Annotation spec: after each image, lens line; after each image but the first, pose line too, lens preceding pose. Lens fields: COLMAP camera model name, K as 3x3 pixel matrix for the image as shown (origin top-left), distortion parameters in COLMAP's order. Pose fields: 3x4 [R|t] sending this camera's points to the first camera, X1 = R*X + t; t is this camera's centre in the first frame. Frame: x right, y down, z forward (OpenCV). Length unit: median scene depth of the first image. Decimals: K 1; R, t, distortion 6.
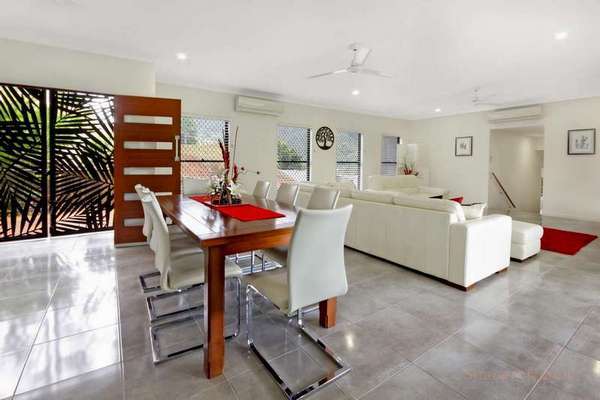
lens RADIAL K [[267.5, 0, 282.4], [0, 267.5, 167.3], [0, 0, 1]] dist [-0.016008, -0.000025]
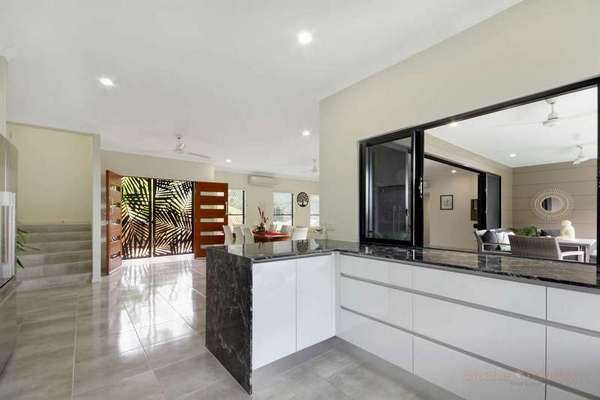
lens RADIAL K [[262.0, 0, 298.8], [0, 262.0, 212.3], [0, 0, 1]] dist [-0.015265, -0.000009]
pose [[0.989953, -0.004369, 0.141326, -0.139154], [0.008220, 0.999610, -0.026678, 0.011173], [-0.141154, 0.027572, 0.989604, -0.889304]]
